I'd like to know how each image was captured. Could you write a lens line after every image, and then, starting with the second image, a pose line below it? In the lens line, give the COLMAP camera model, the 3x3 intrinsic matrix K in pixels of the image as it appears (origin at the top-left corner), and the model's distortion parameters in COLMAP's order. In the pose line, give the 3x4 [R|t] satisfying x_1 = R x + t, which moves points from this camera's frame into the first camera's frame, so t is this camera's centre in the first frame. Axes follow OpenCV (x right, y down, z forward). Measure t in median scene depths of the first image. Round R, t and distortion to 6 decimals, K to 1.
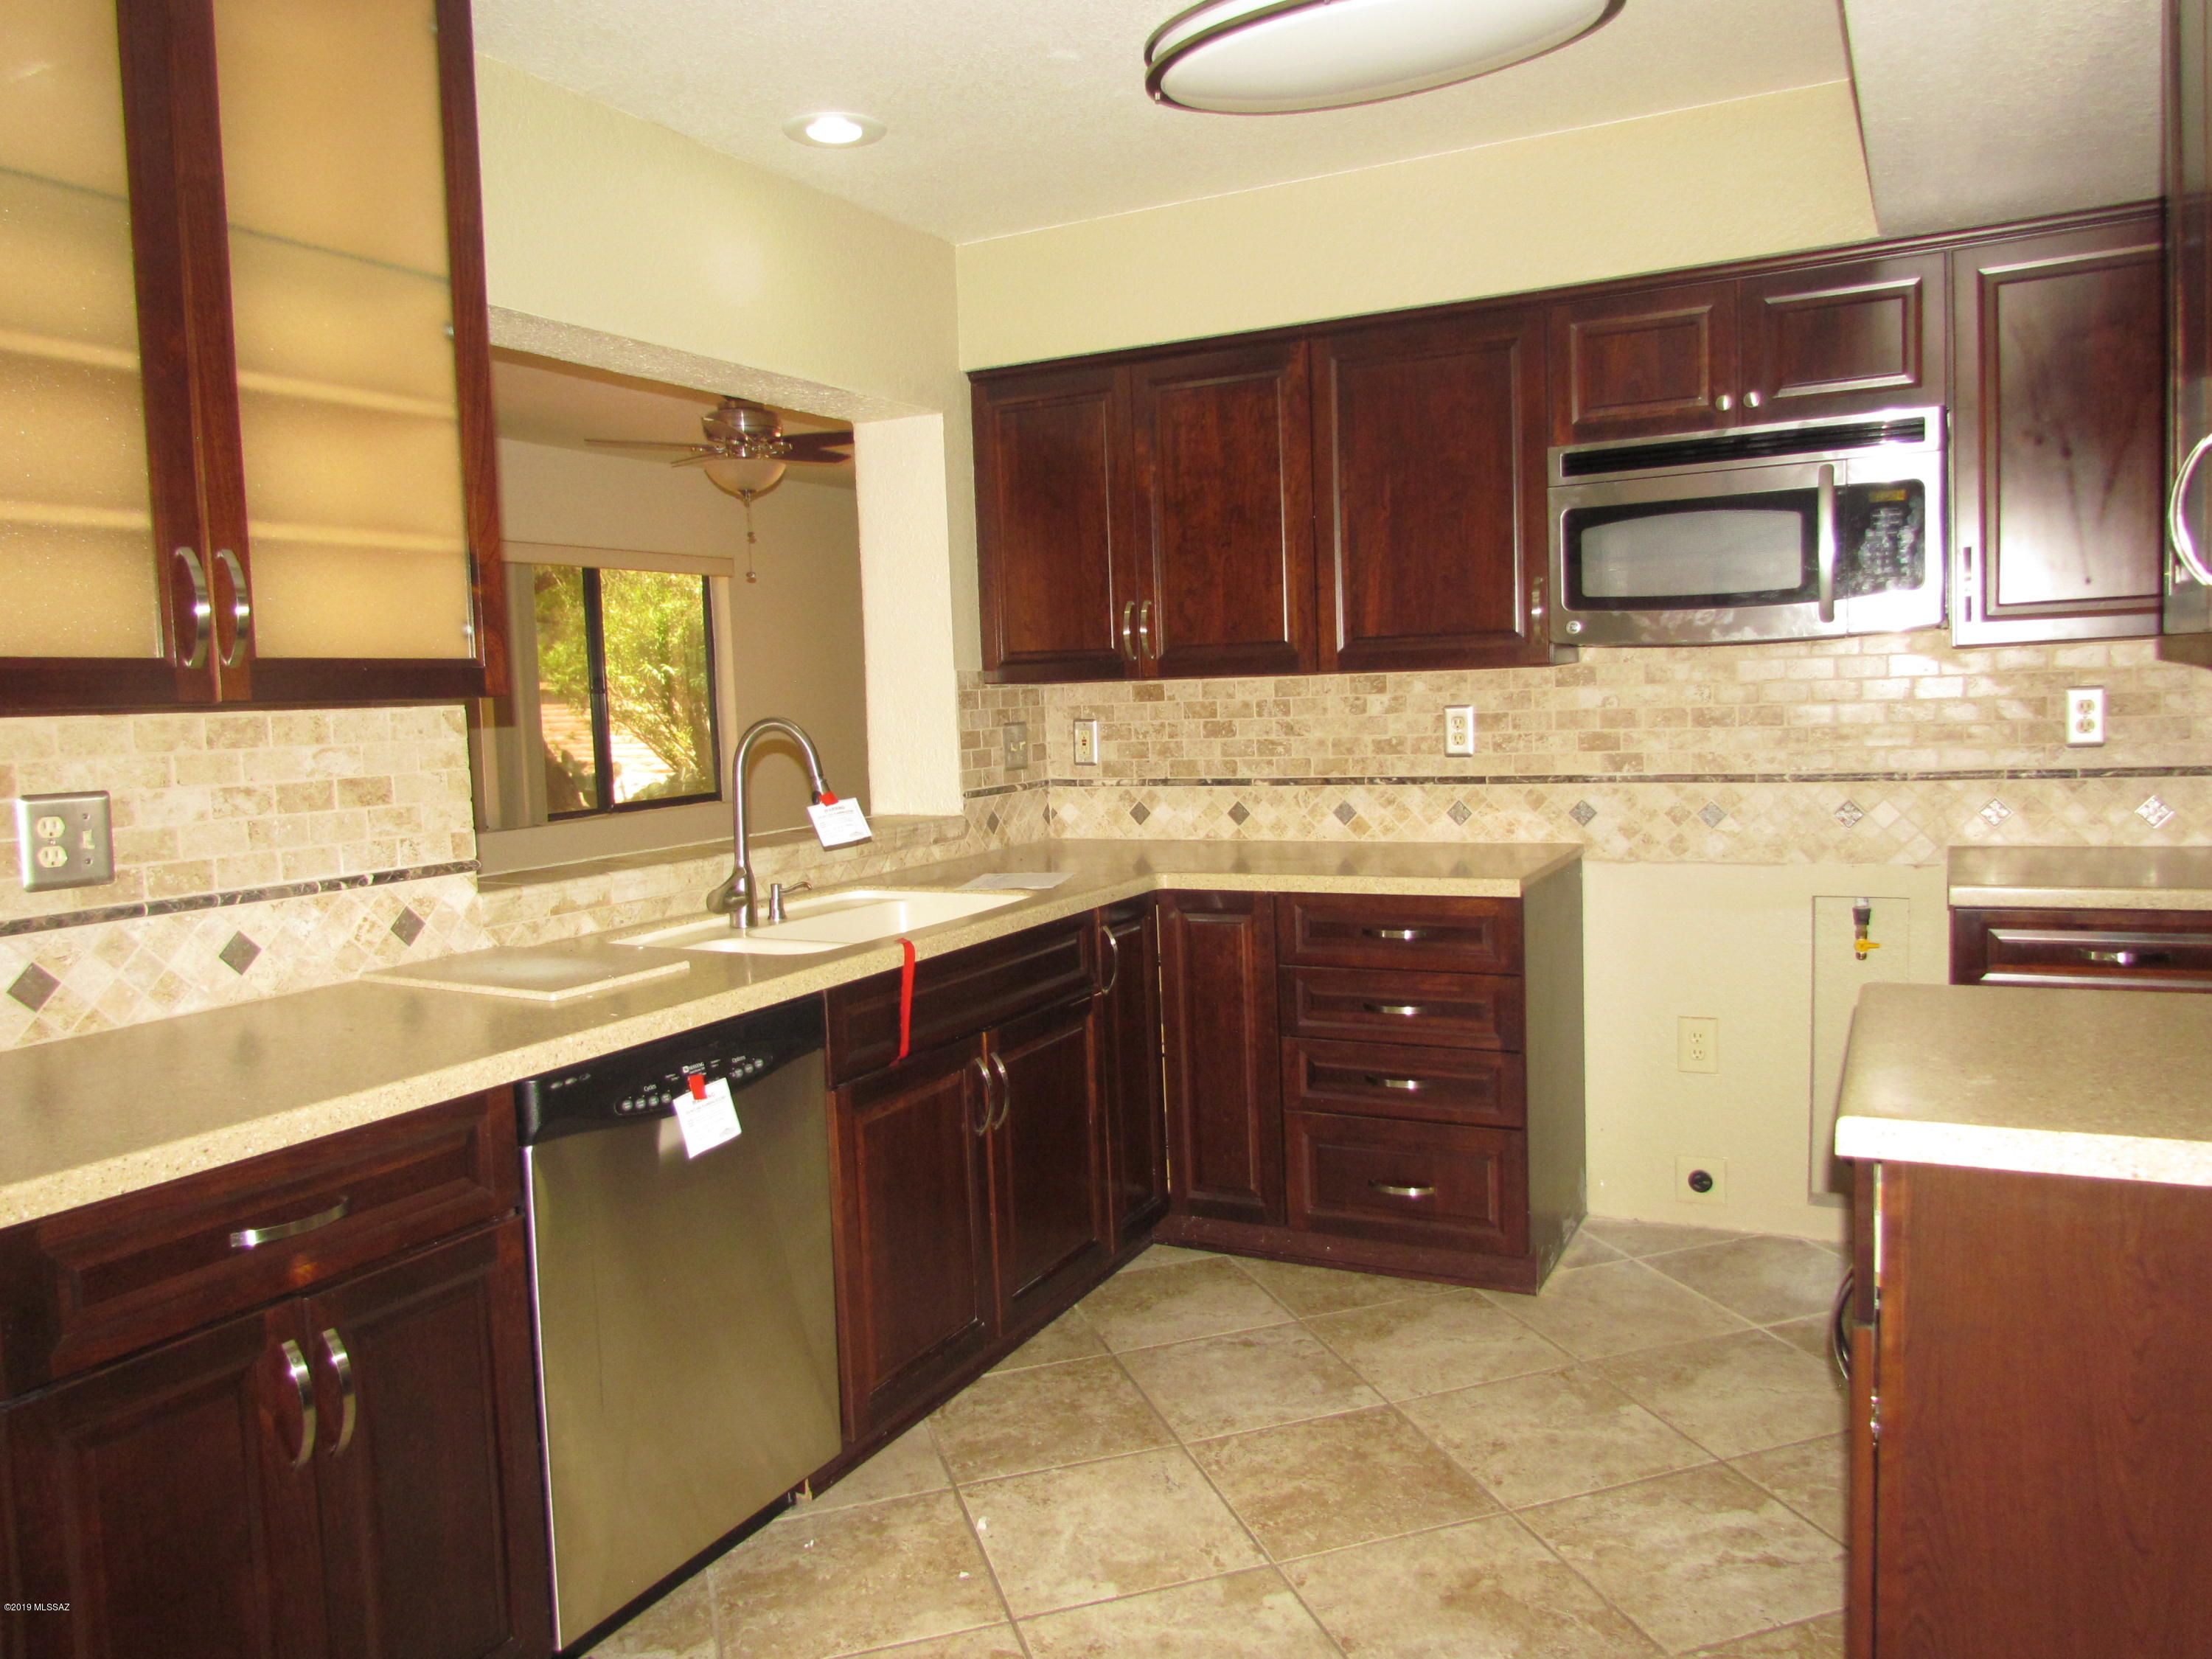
lens RADIAL K [[1503.9, 0, 1094.2], [0, 1503.9, 819.1], [0, 0, 1]] dist [-0.053625, 0.005213]
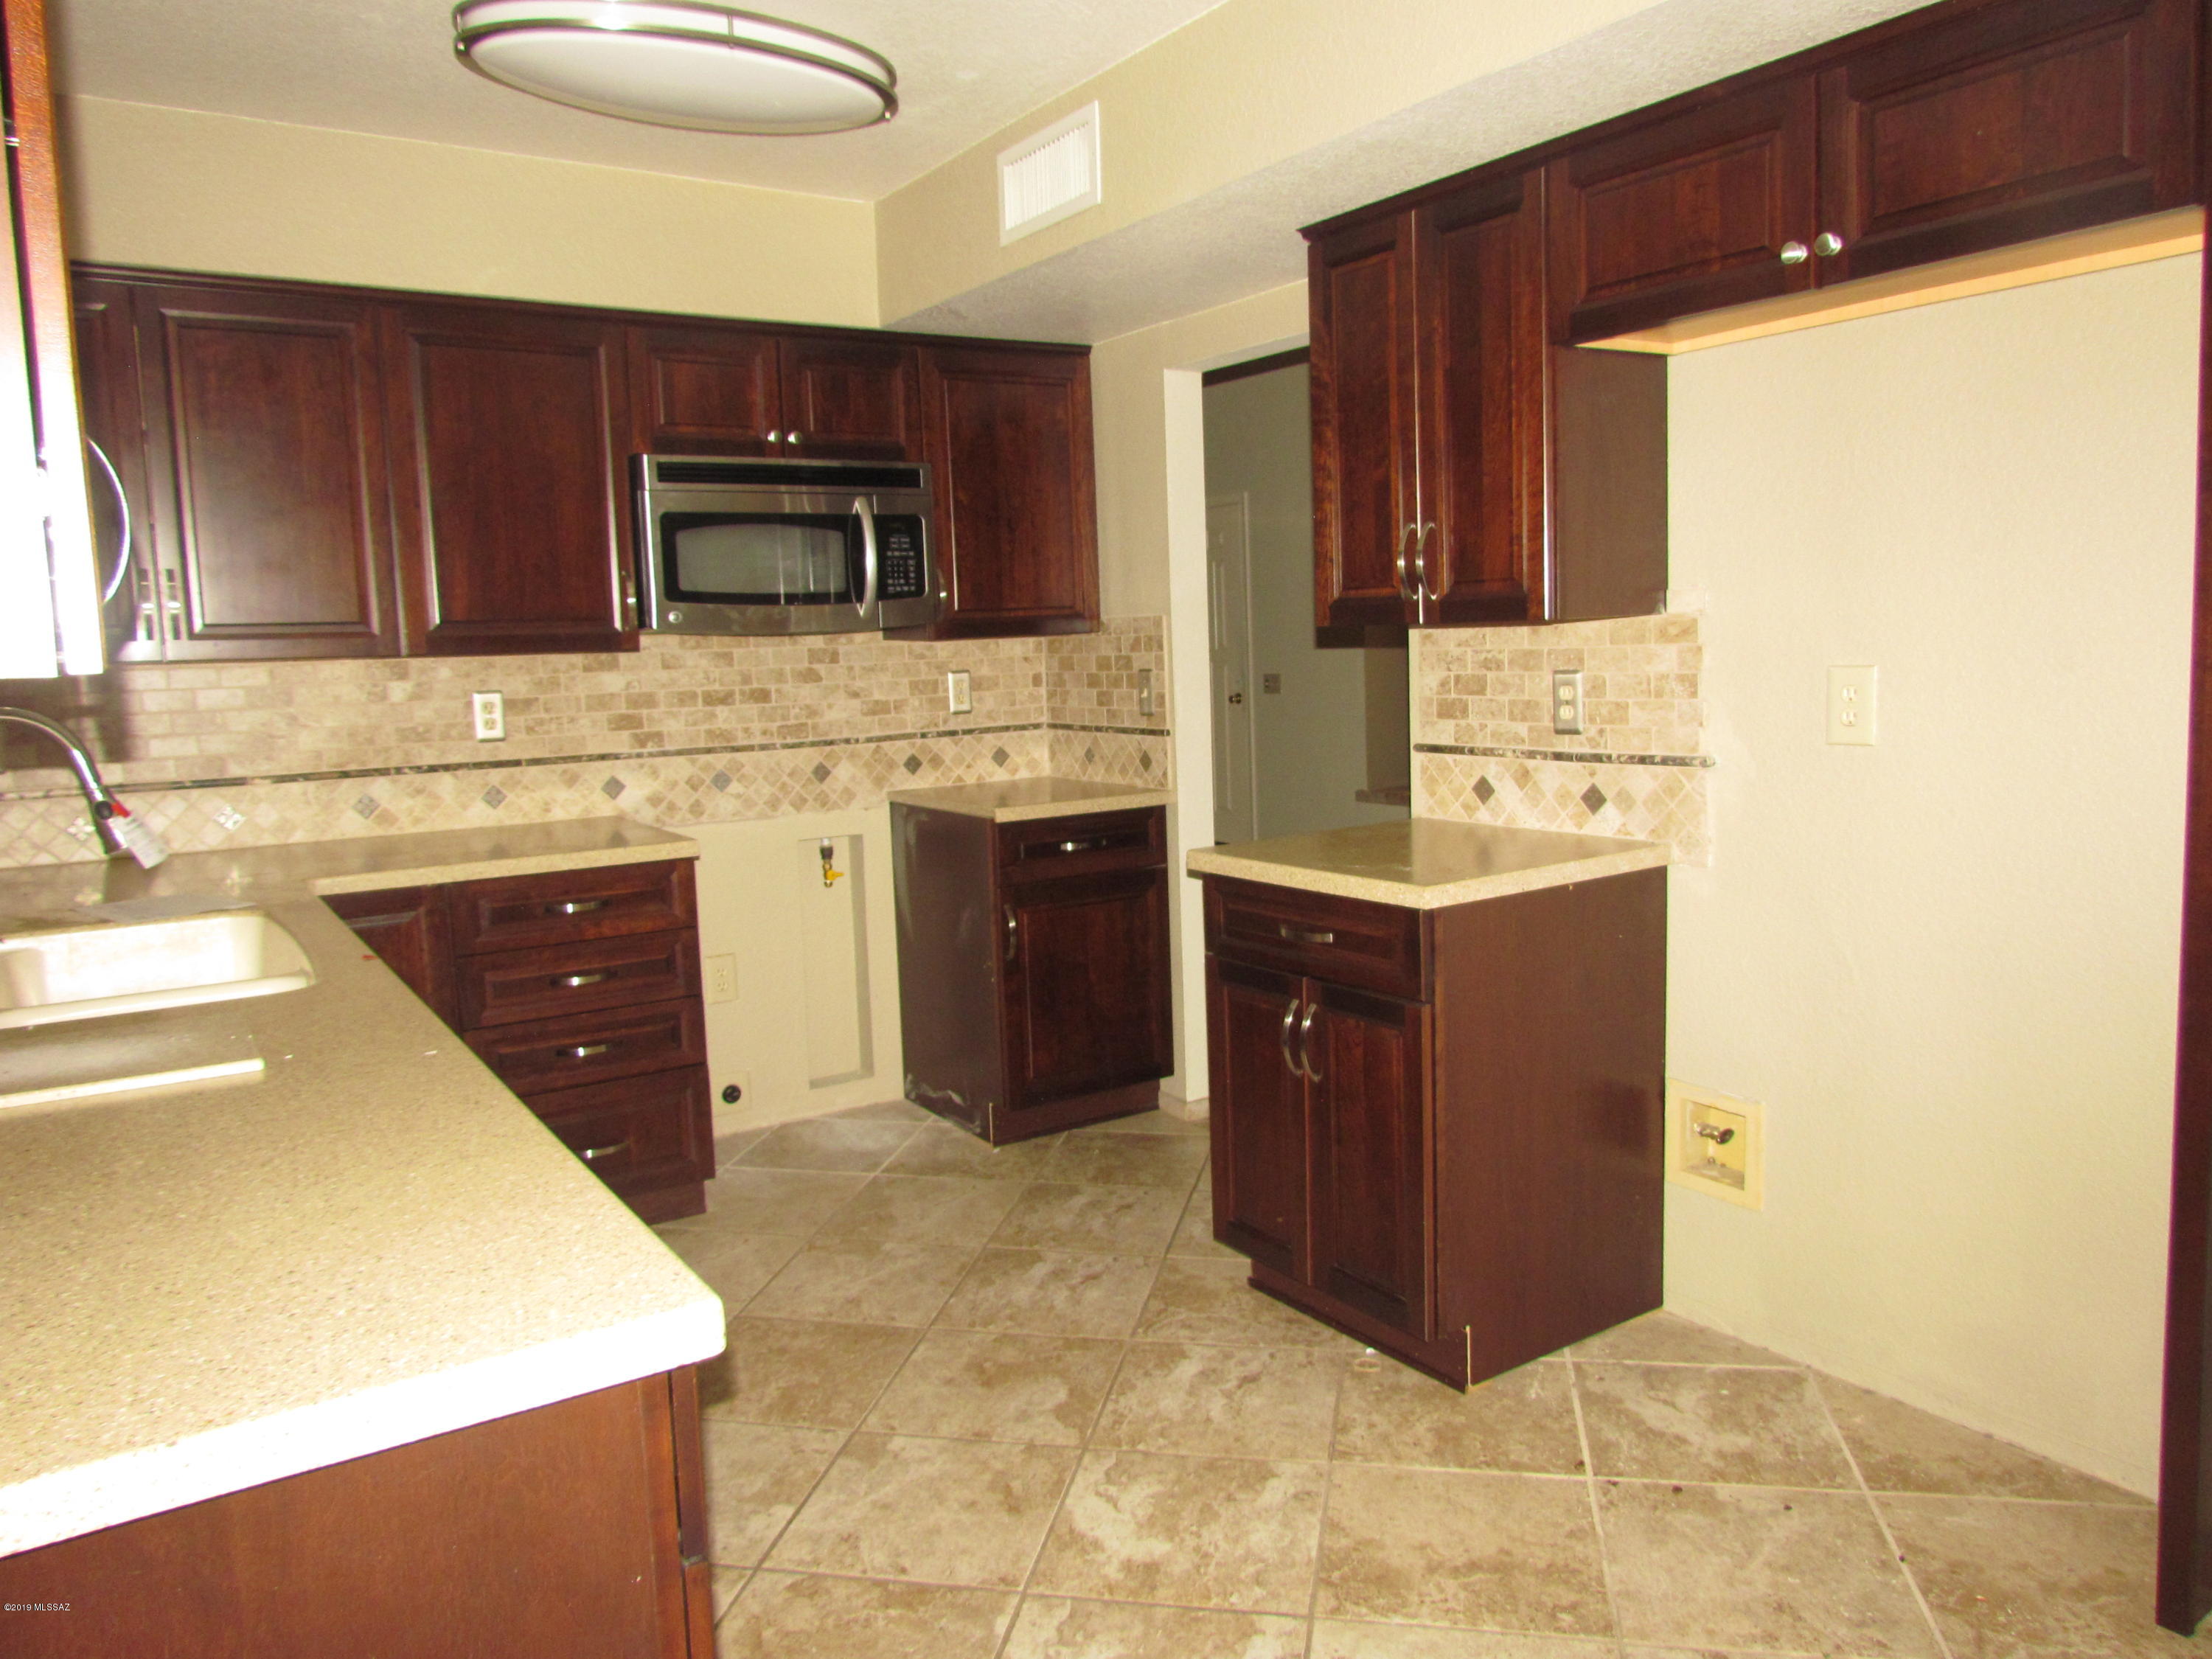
lens RADIAL K [[1503.9, 0, 1094.2], [0, 1503.9, 819.1], [0, 0, 1]] dist [-0.053625, 0.005213]
pose [[0.489759, -0.076323, 0.868511, -0.475064], [0.082474, 0.995750, 0.040997, 0.003149], [-0.867948, 0.051551, 0.493972, 0.162642]]
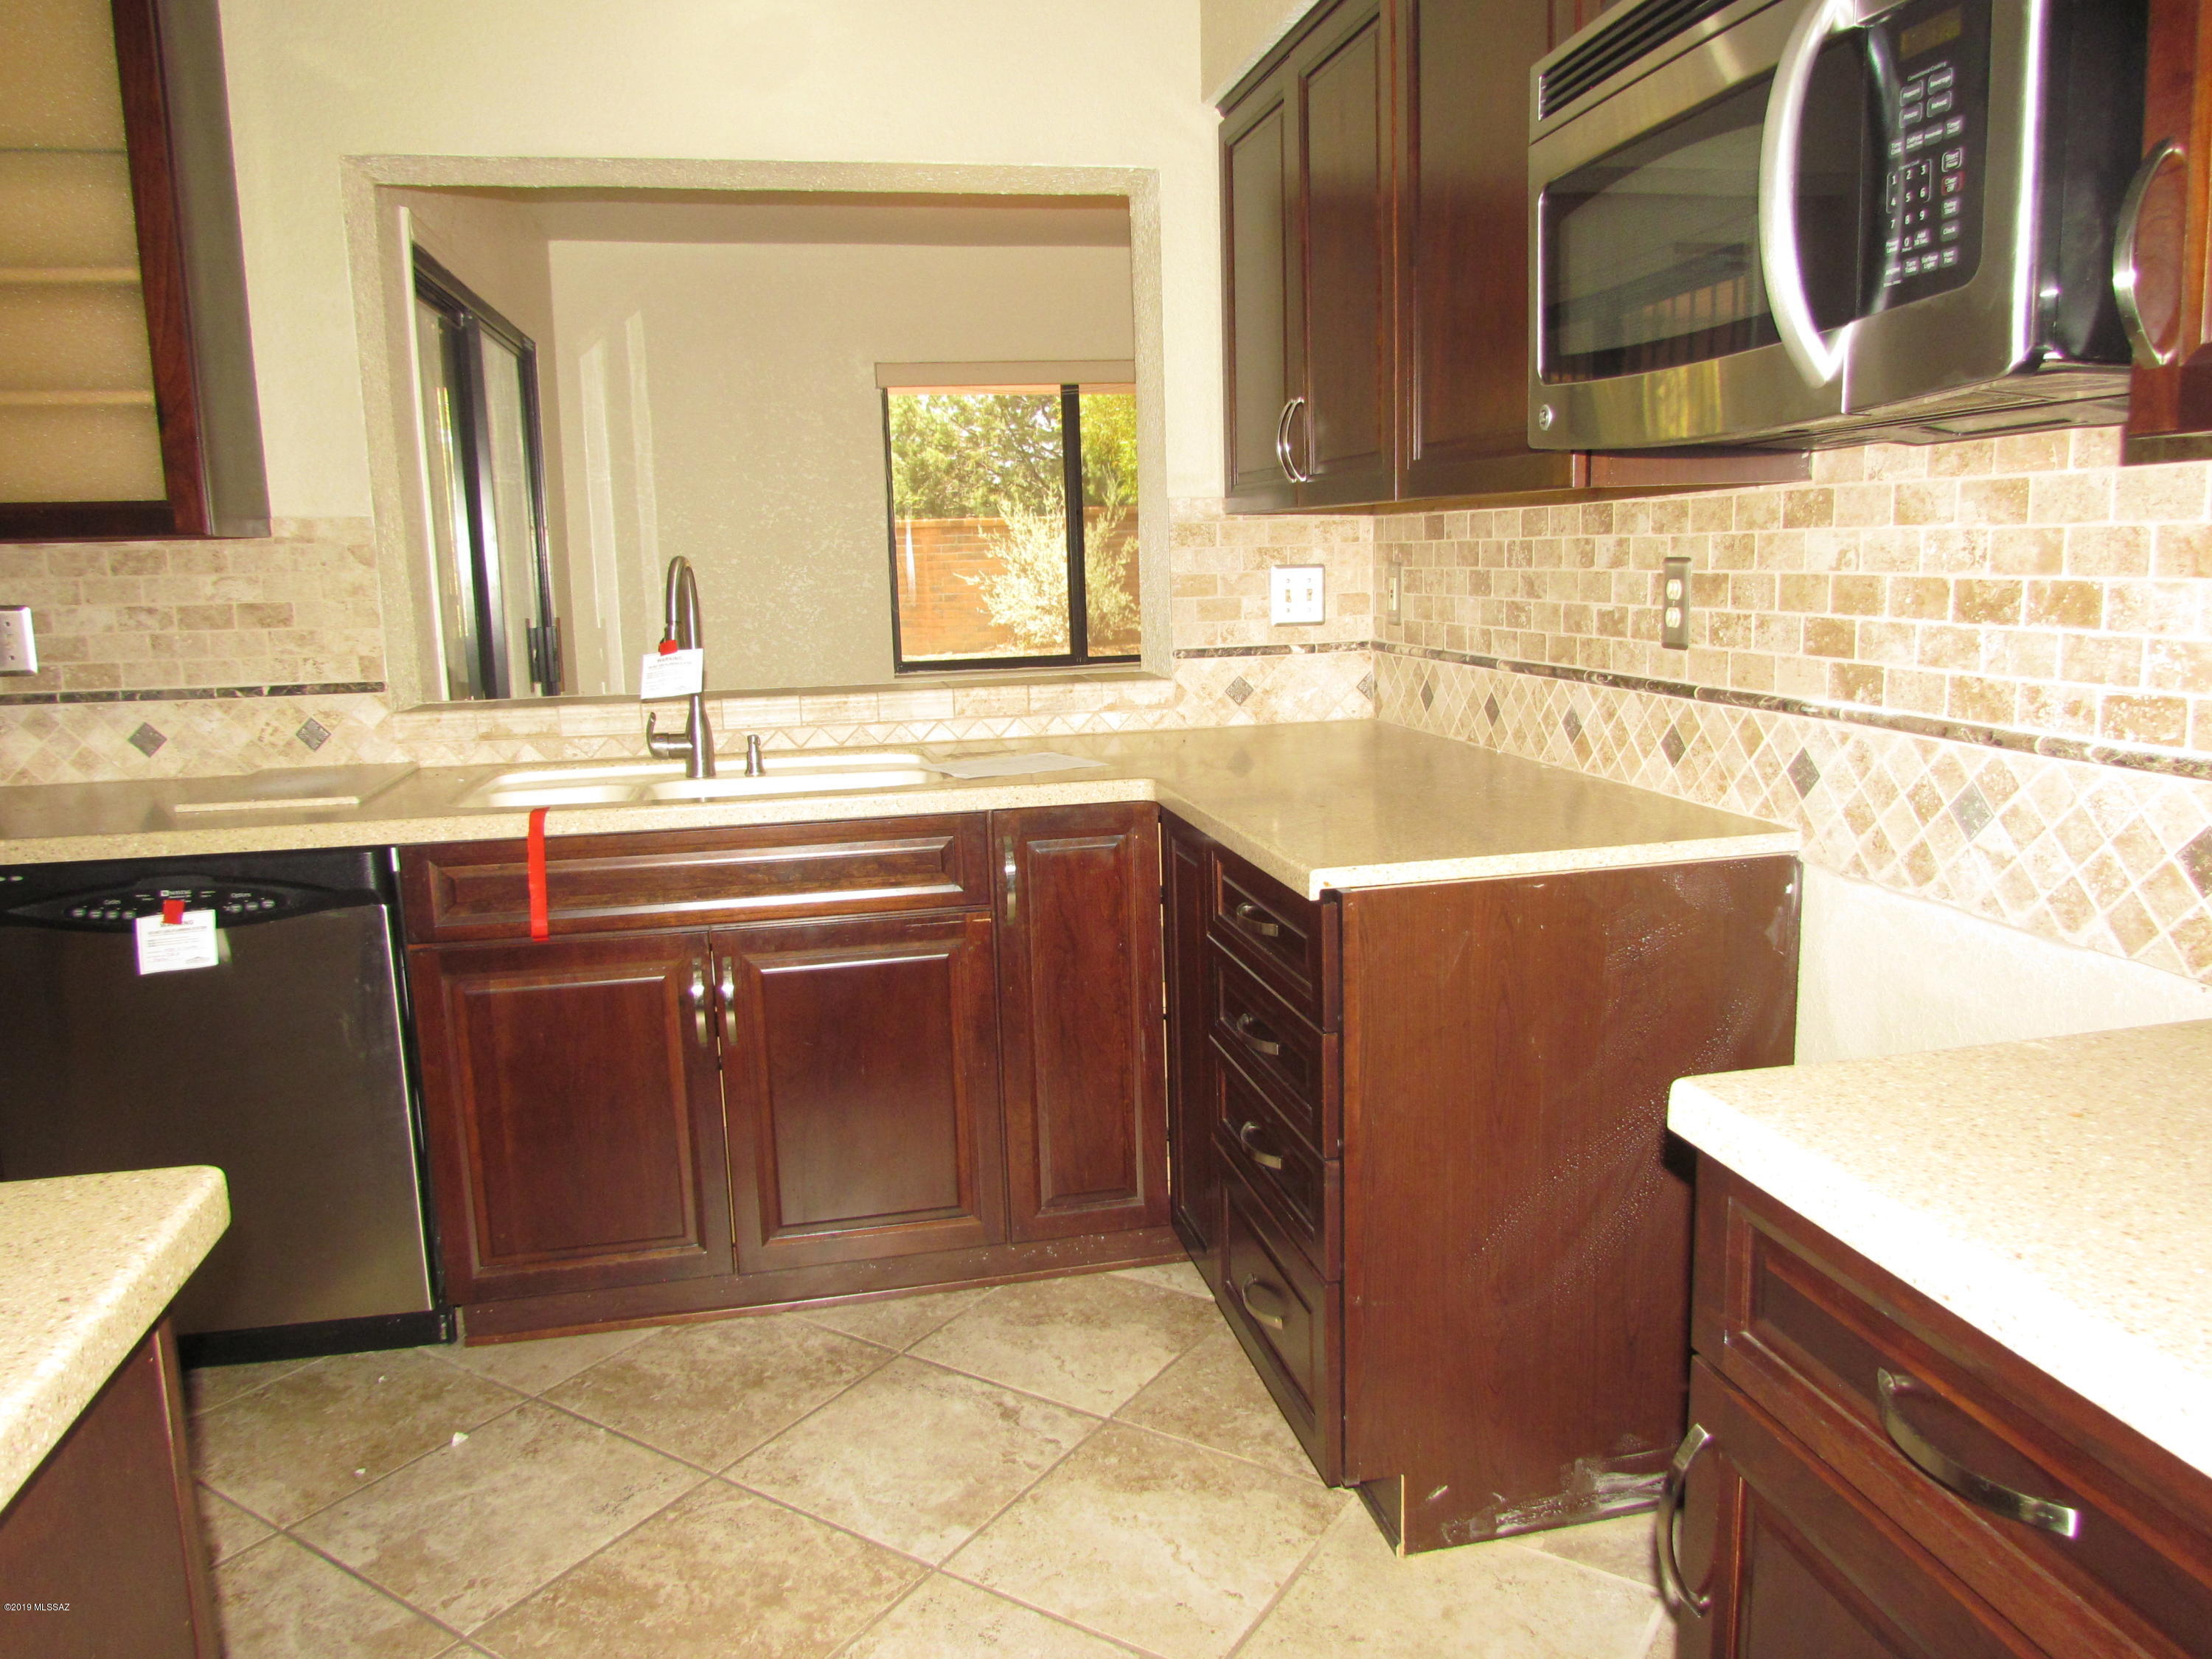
lens RADIAL K [[1571.5, 0, 1115.8], [0, 1571.5, 800.2], [0, 0, 1]] dist [-0.010435, 0.006561]
pose [[0.647250, 0.141965, -0.748941, 0.611218], [-0.061595, 0.989032, 0.134244, -0.056030], [0.759785, -0.040759, 0.648896, 0.483433]]
